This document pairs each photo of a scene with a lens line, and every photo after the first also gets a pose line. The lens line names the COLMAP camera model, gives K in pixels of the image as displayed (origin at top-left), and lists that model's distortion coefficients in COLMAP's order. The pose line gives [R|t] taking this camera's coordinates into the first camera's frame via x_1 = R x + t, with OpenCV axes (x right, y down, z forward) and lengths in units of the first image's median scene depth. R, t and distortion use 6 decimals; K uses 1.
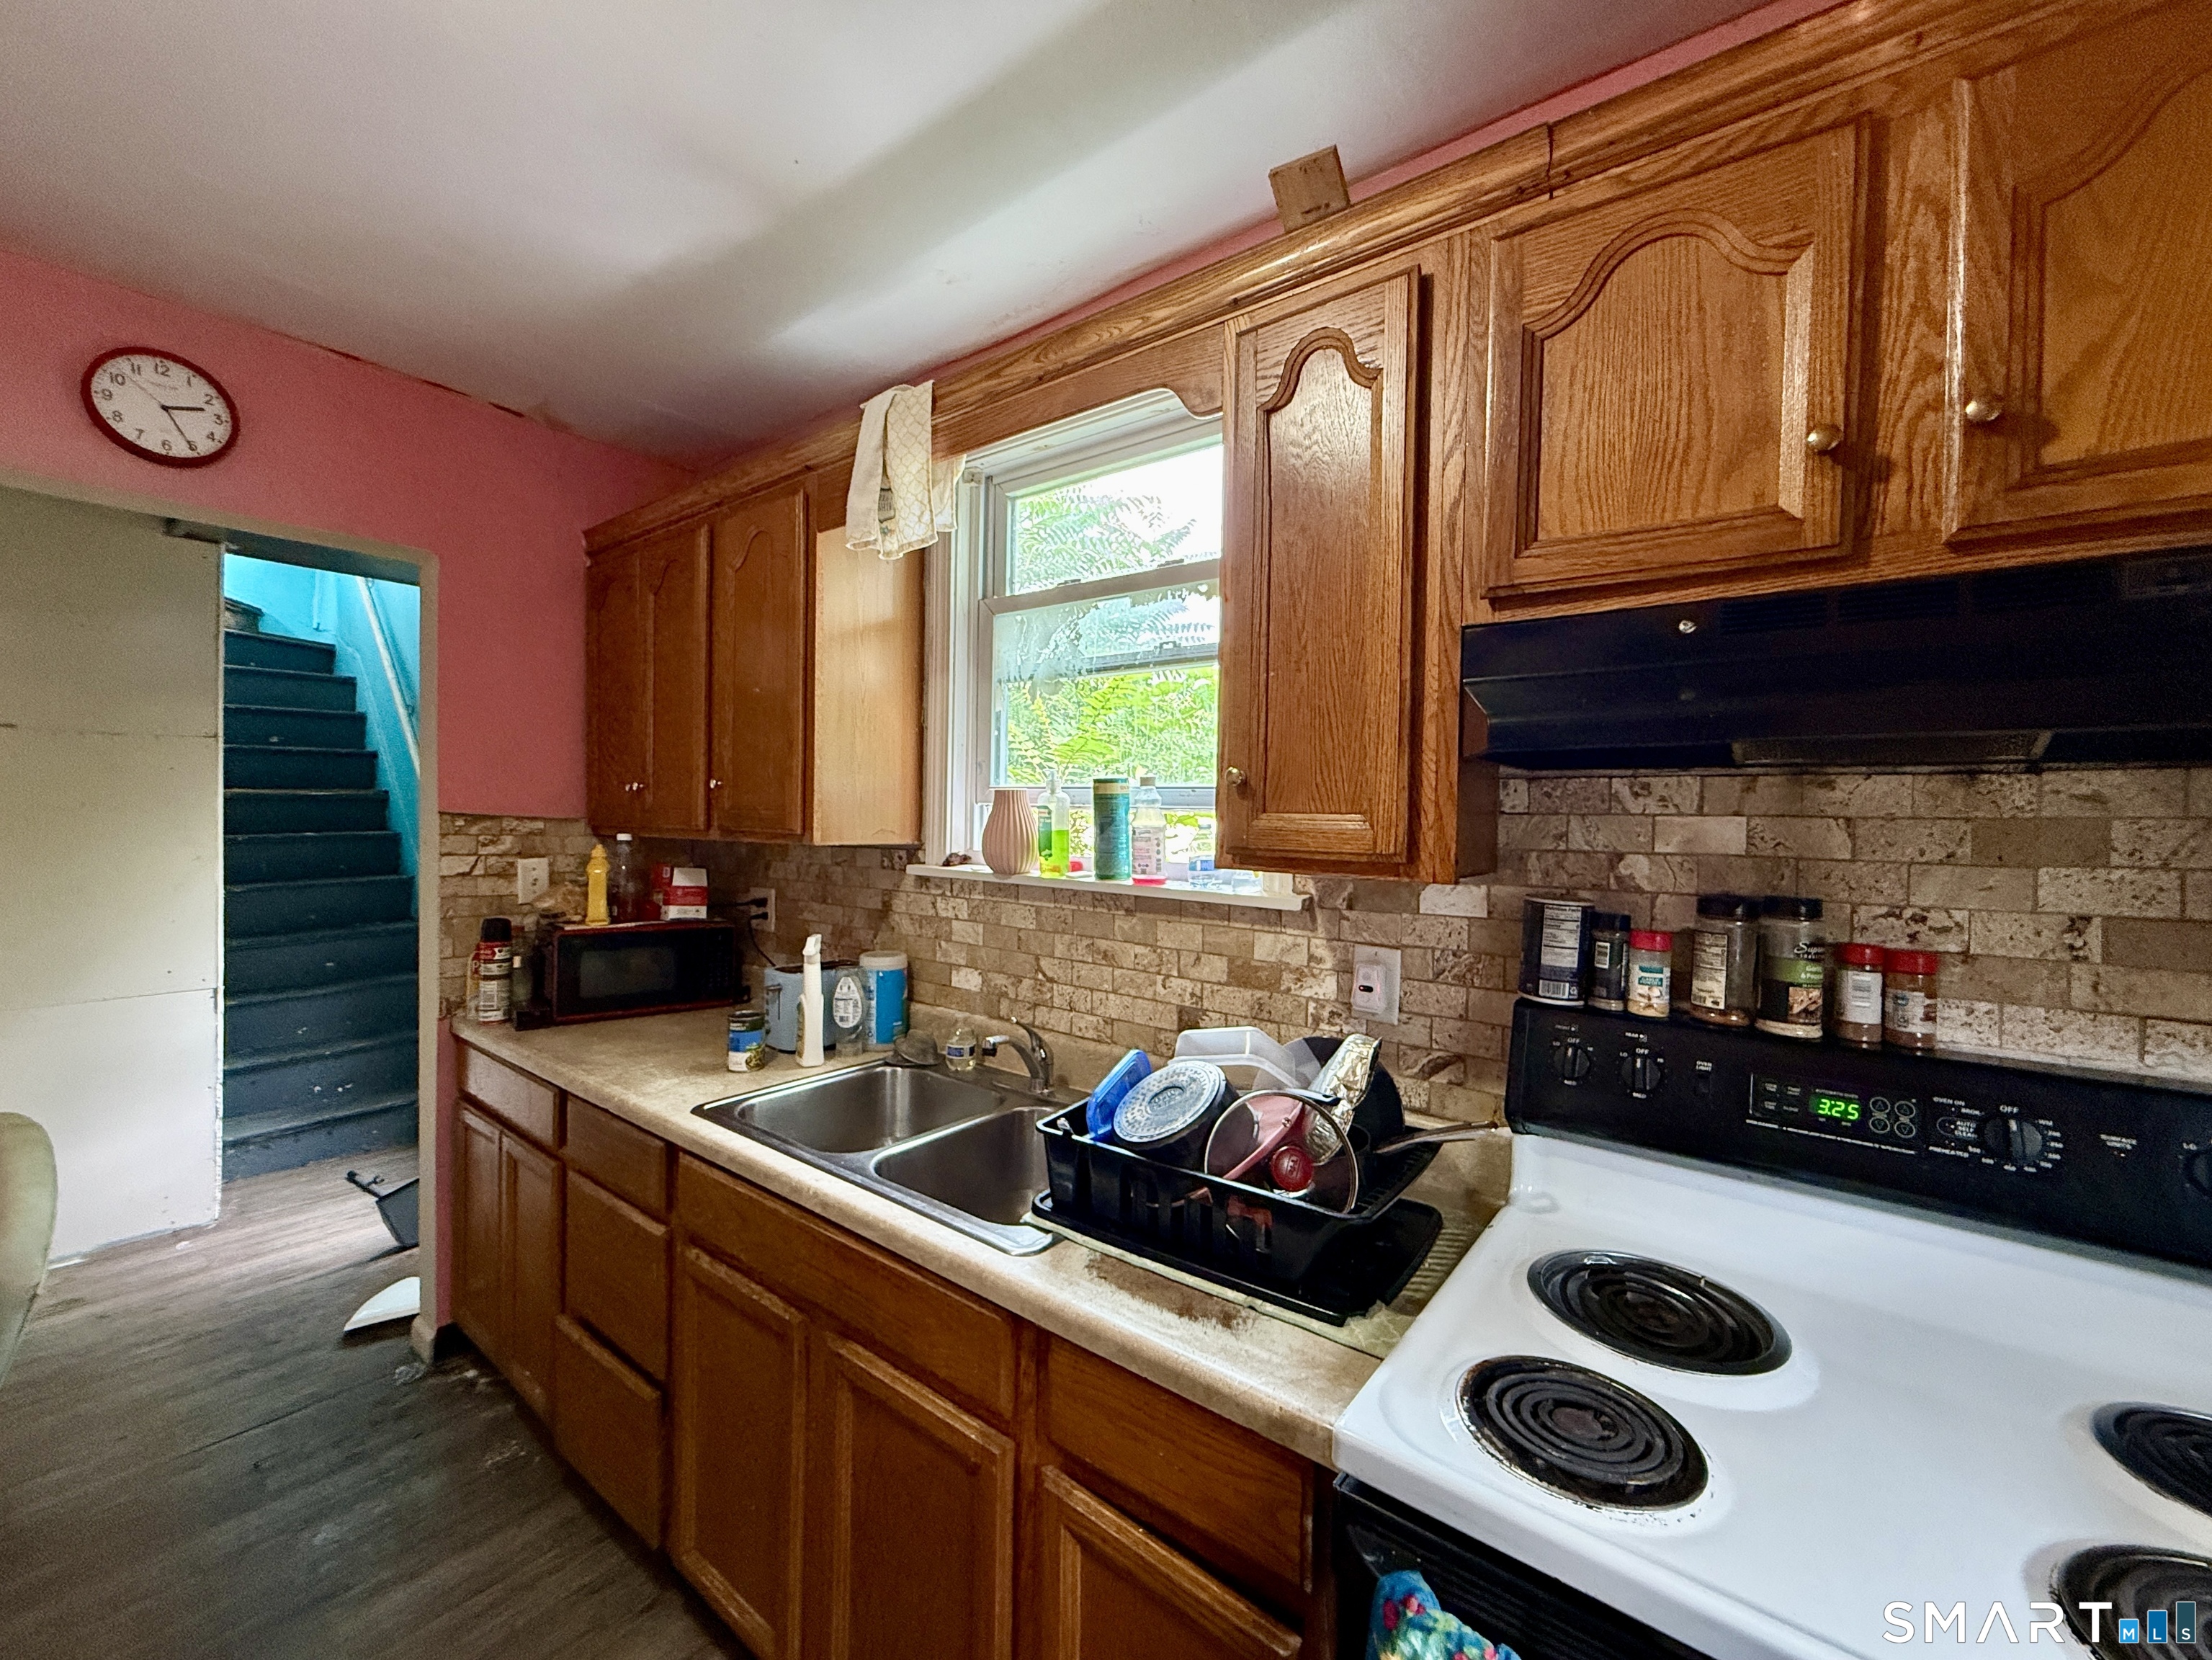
lens RADIAL K [[892.9, 0, 1093.7], [0, 892.9, 826.6], [0, 0, 1]] dist [-0.001195, 0.000519]
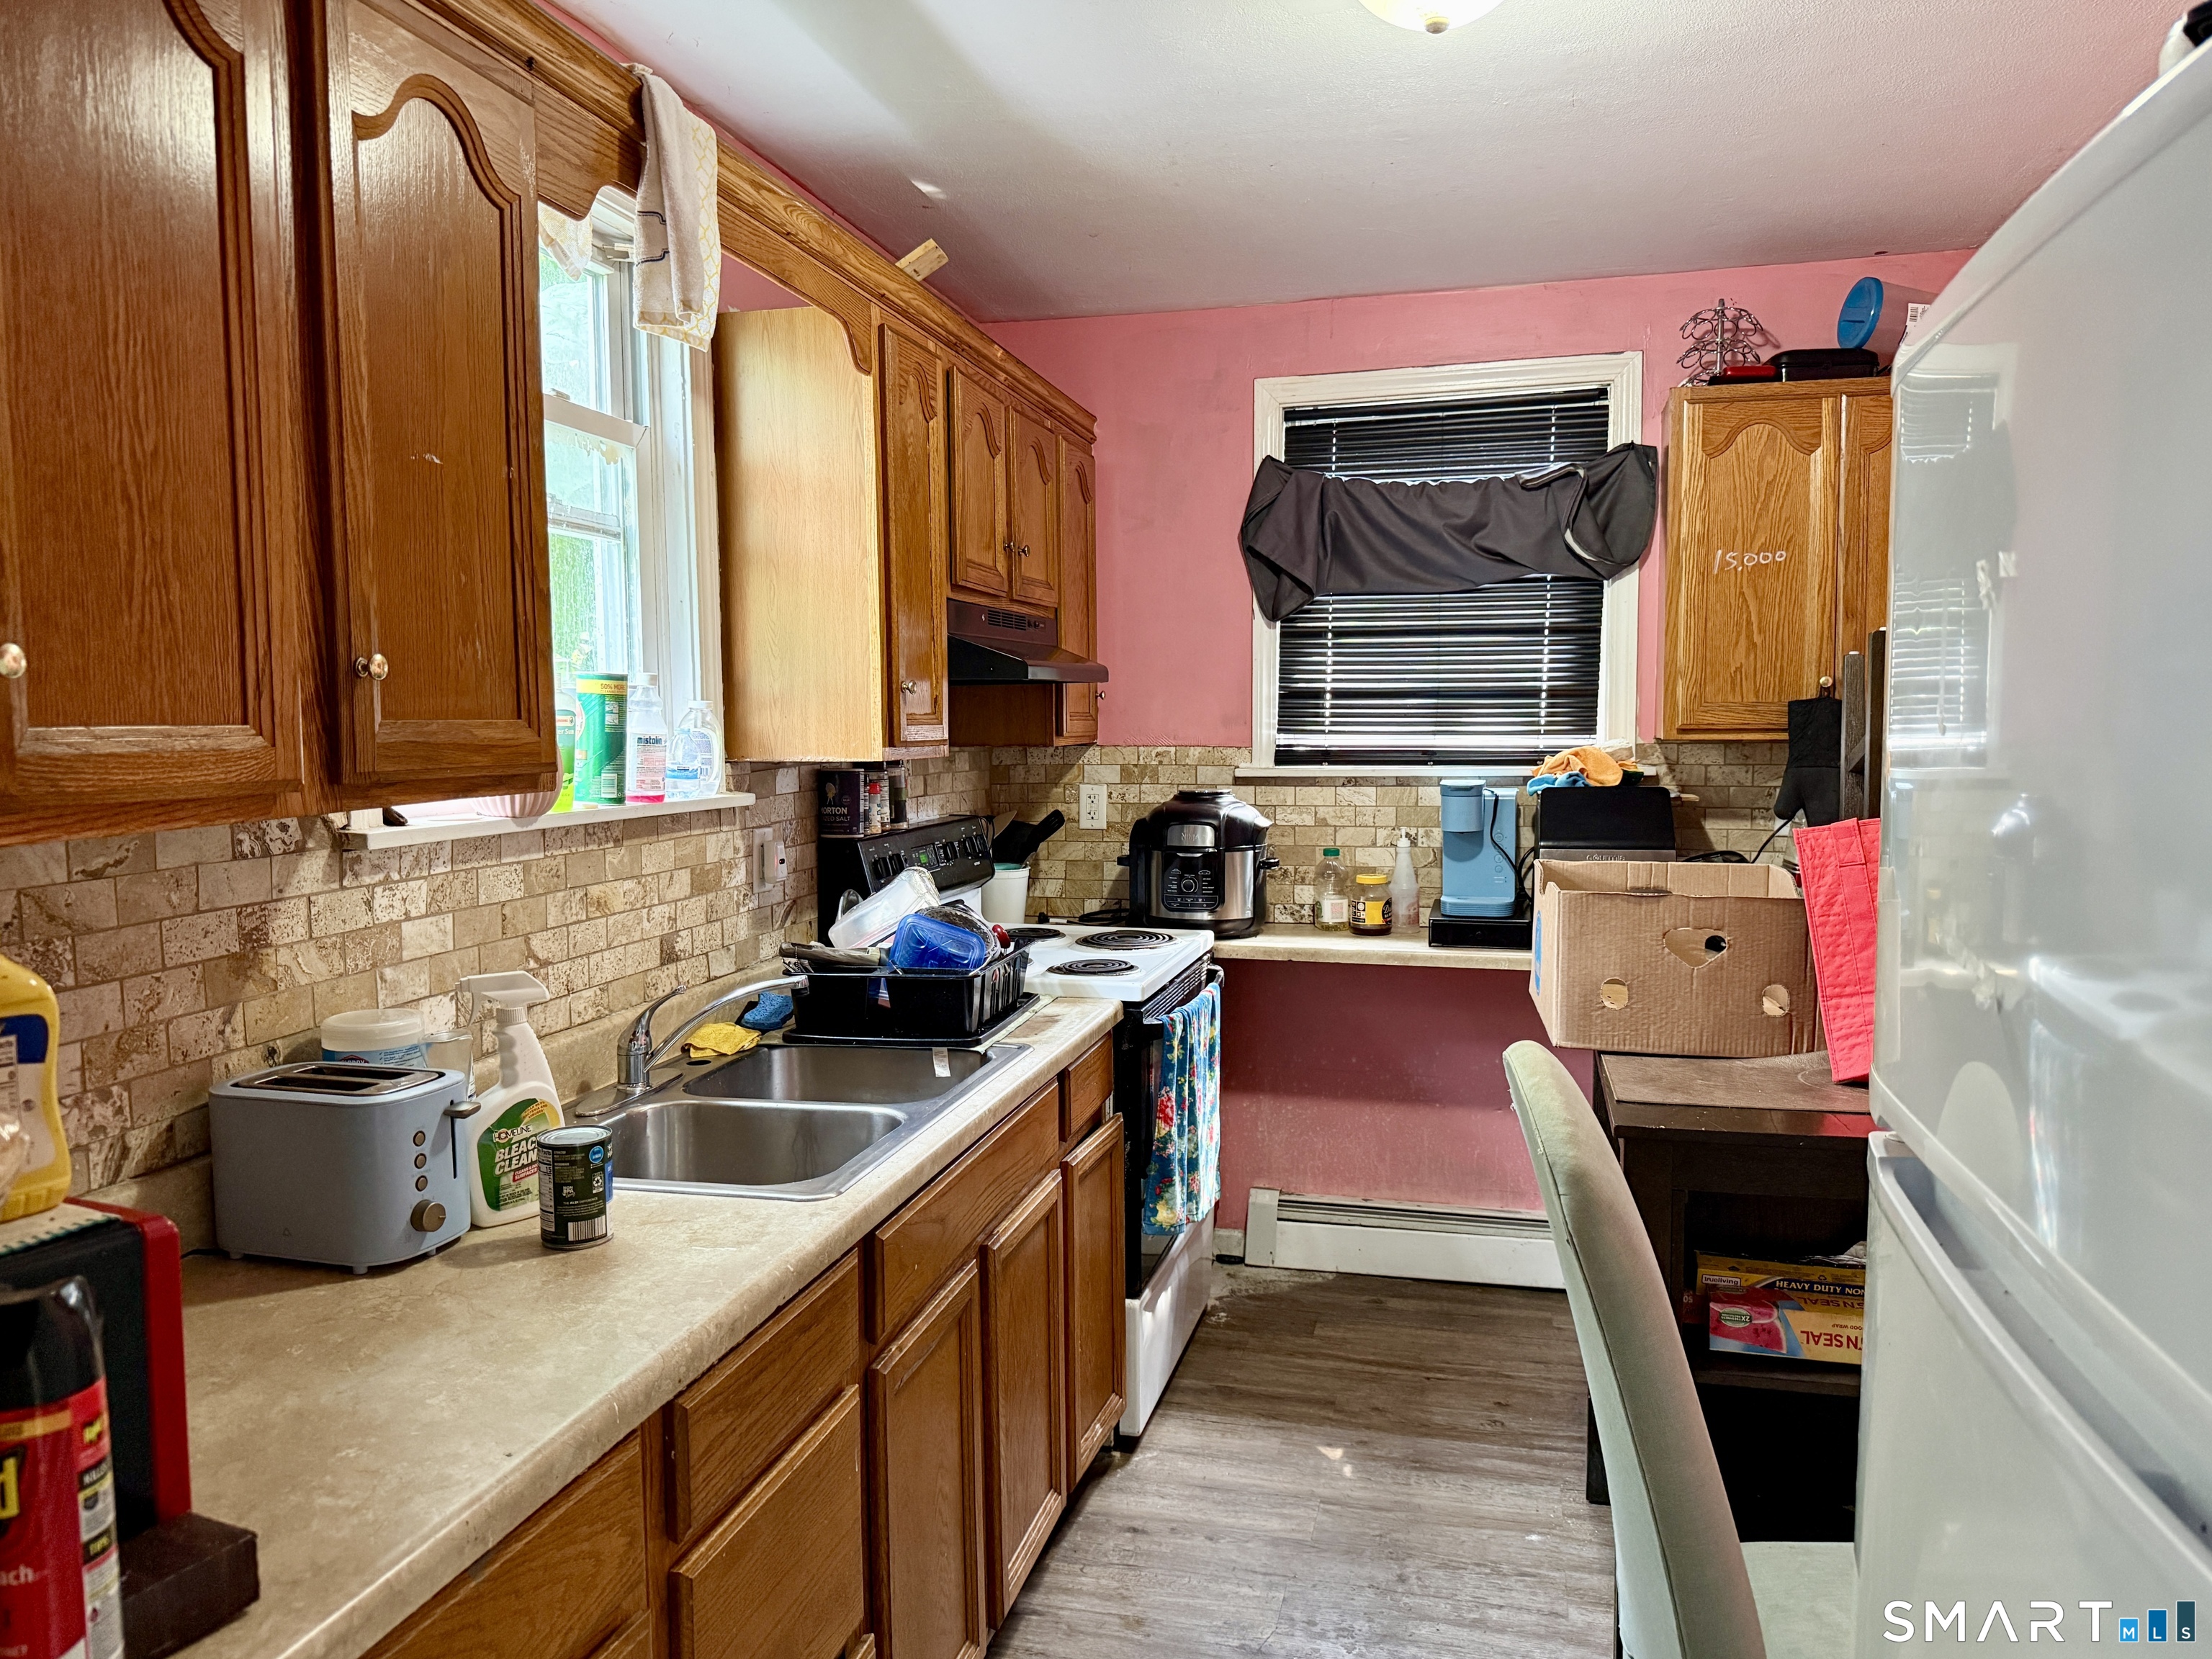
lens RADIAL K [[1504.4, 0, 1116.0], [0, 1504.4, 818.5], [0, 0, 1]] dist [0.030892, -0.021315]
pose [[-0.405239, -0.080298, 0.910677, -1.283510], [0.015343, 0.995398, 0.094595, -0.043734], [-0.914082, 0.052306, -0.402142, 1.059652]]
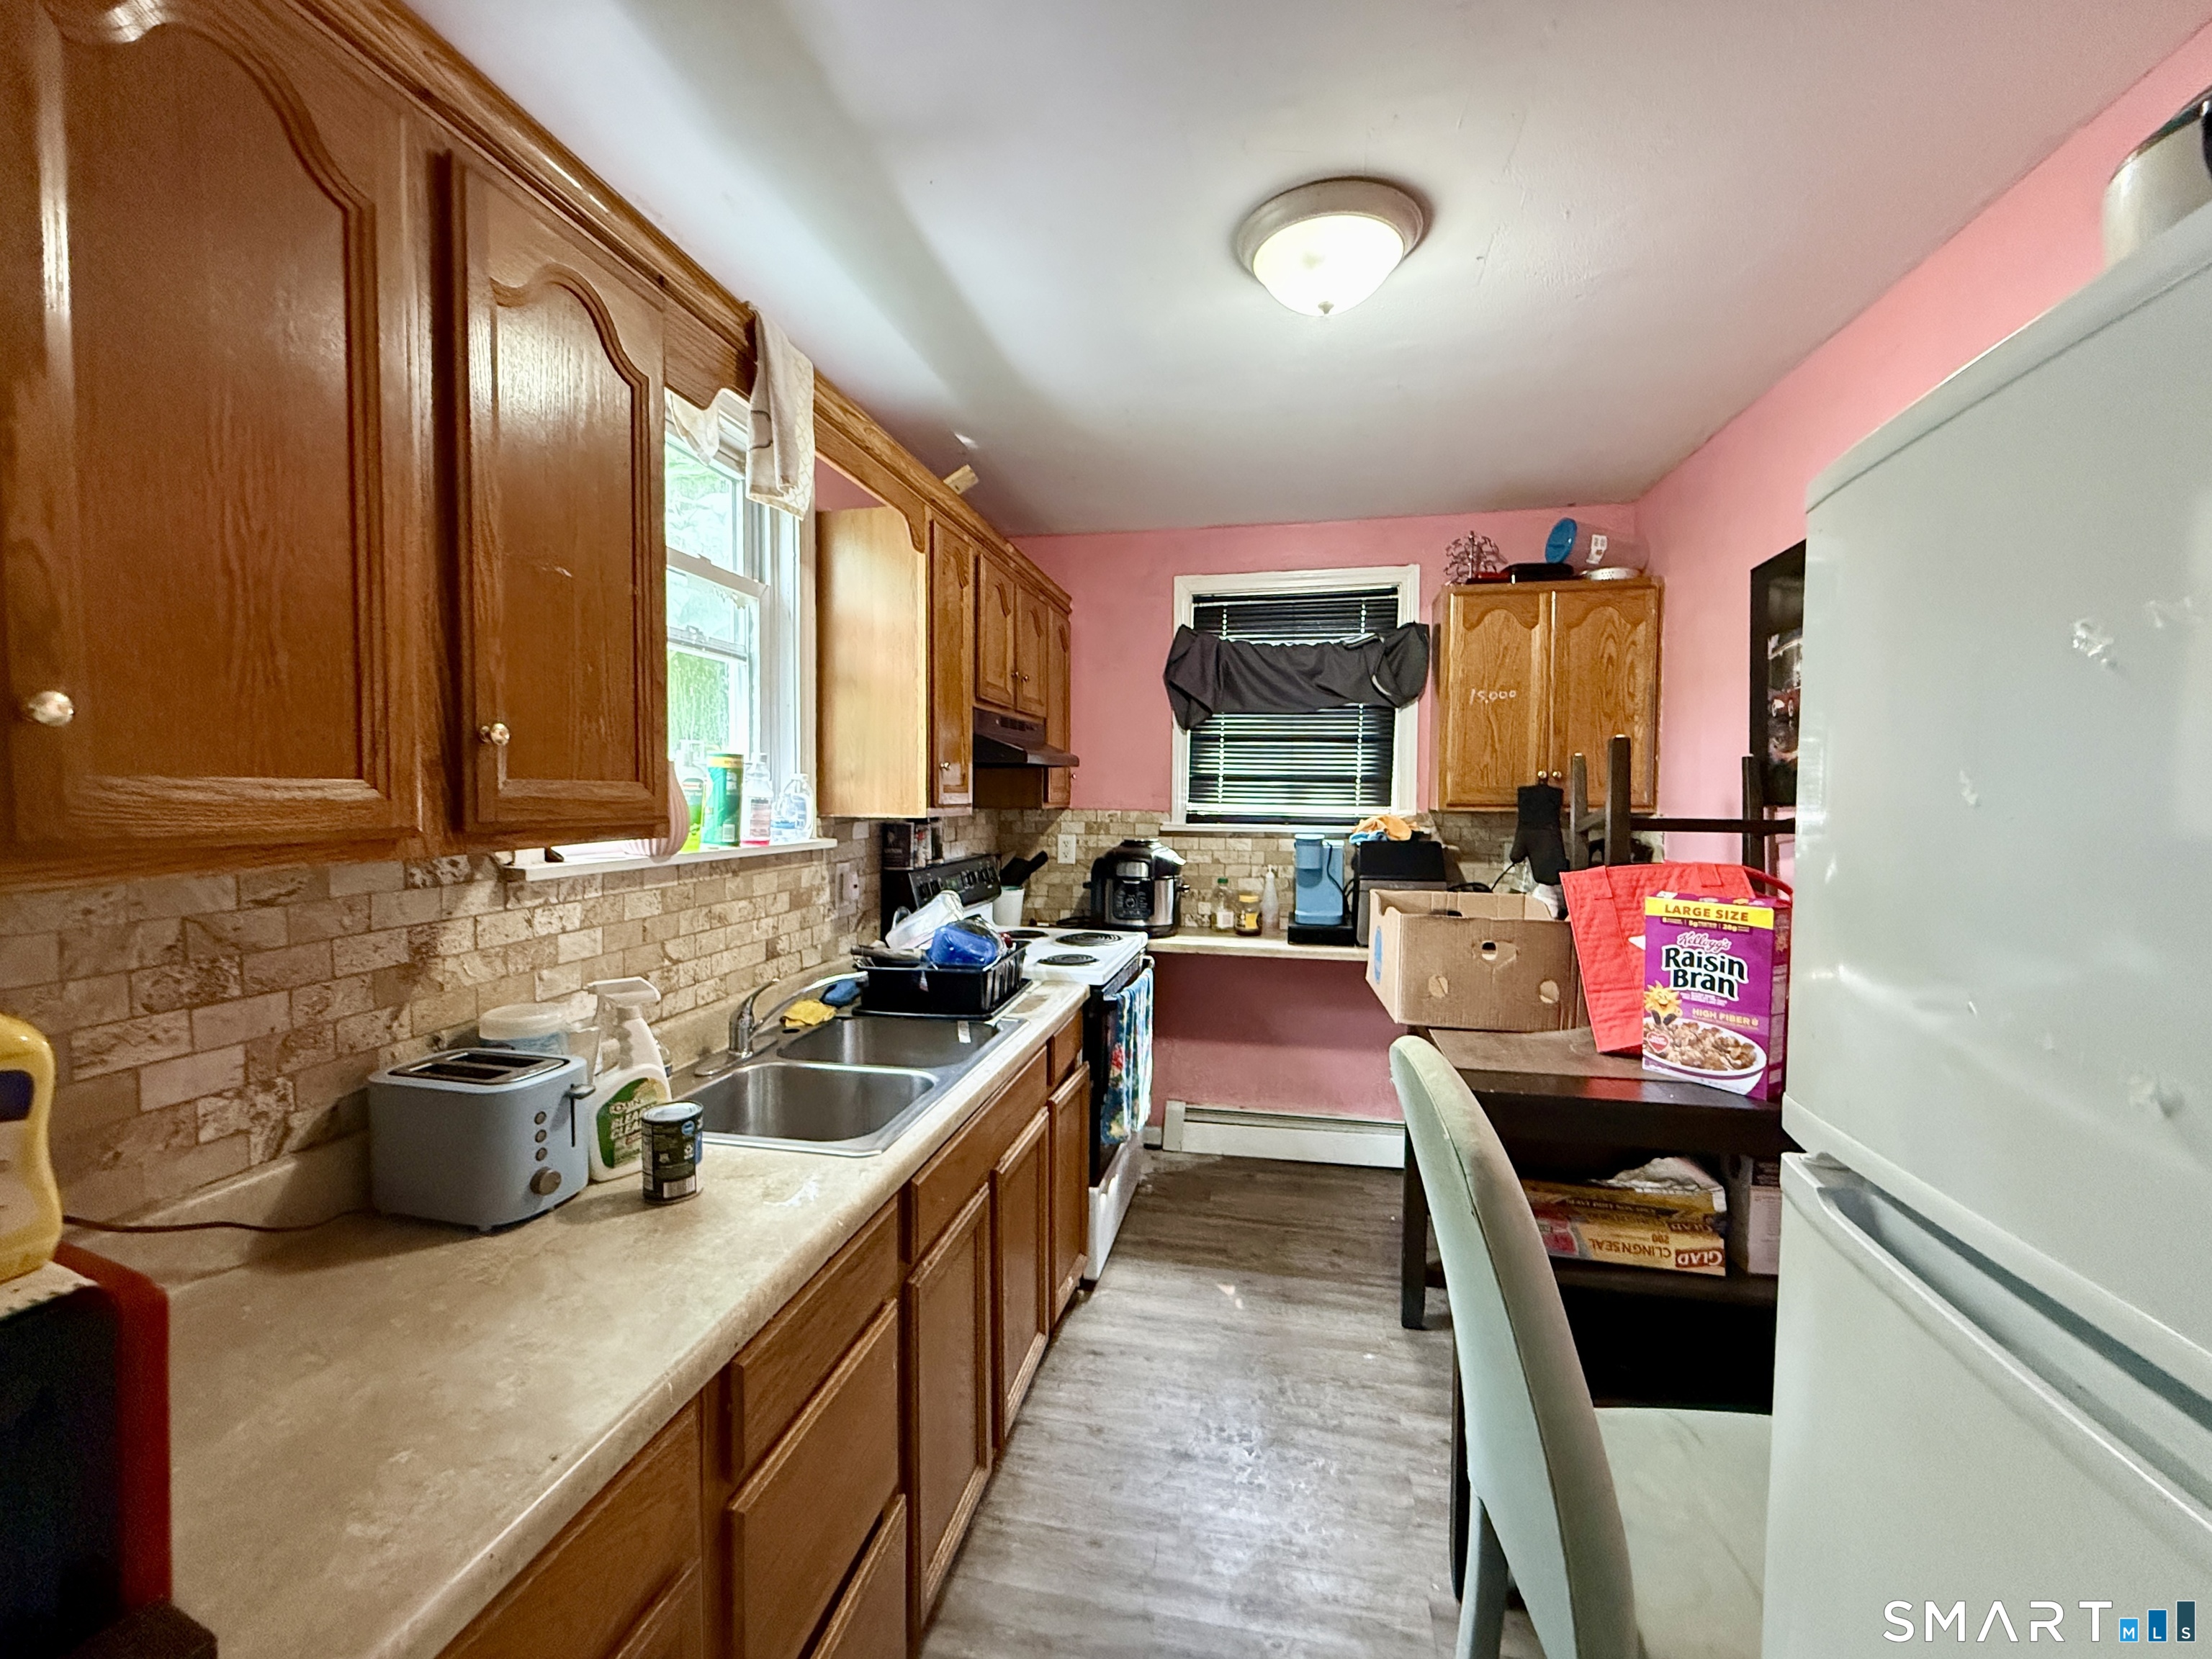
lens RADIAL K [[892.8, 0, 1109.0], [0, 892.8, 827.2], [0, 0, 1]] dist [-0.001195, 0.000519]
pose [[-0.442503, -0.058232, 0.894875, -1.094114], [0.000295, 0.997880, 0.065081, -0.032912], [-0.896767, 0.029063, -0.441547, 1.001315]]
